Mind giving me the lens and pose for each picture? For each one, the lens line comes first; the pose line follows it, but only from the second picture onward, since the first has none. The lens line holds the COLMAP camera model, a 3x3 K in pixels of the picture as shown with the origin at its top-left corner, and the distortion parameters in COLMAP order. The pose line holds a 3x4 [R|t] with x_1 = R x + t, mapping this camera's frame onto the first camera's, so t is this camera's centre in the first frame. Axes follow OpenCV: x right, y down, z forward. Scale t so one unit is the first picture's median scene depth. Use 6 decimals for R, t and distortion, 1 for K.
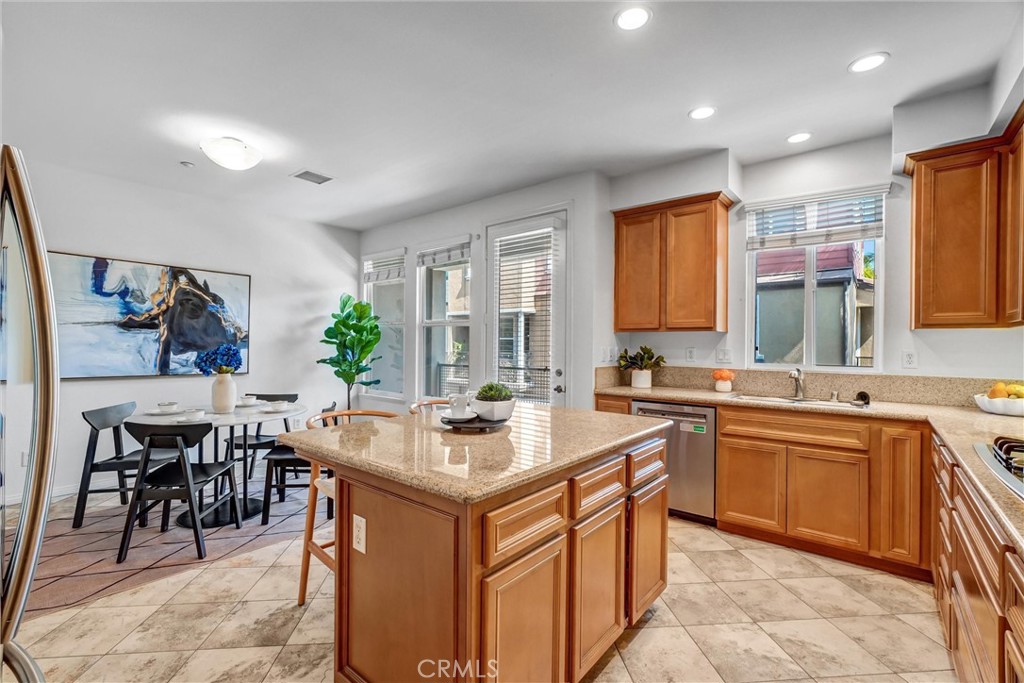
lens RADIAL K [[411.0, 0, 516.1], [0, 411.0, 343.4], [0, 0, 1]] dist [0.000765, -0.000018]
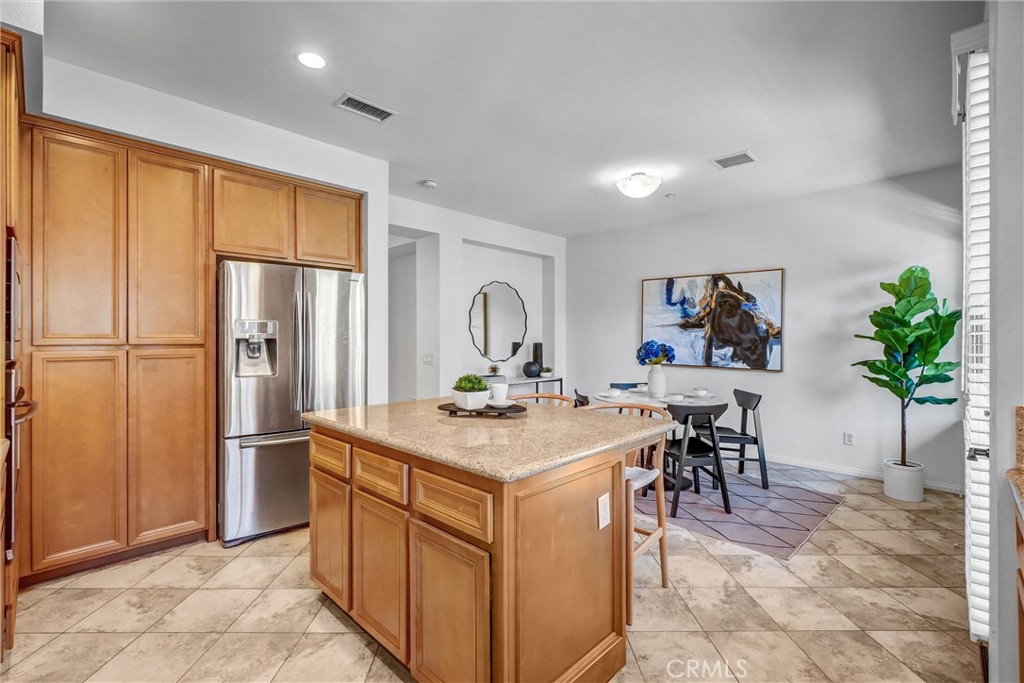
lens RADIAL K [[447.8, 0, 516.2], [0, 447.8, 337.4], [0, 0, 1]] dist [-0.000306, 0.001626]
pose [[-0.042040, -0.002846, -0.999112, 0.472787], [-0.000070, 0.999996, -0.002845, -0.003288], [0.999116, -0.000049, -0.042040, 0.490077]]
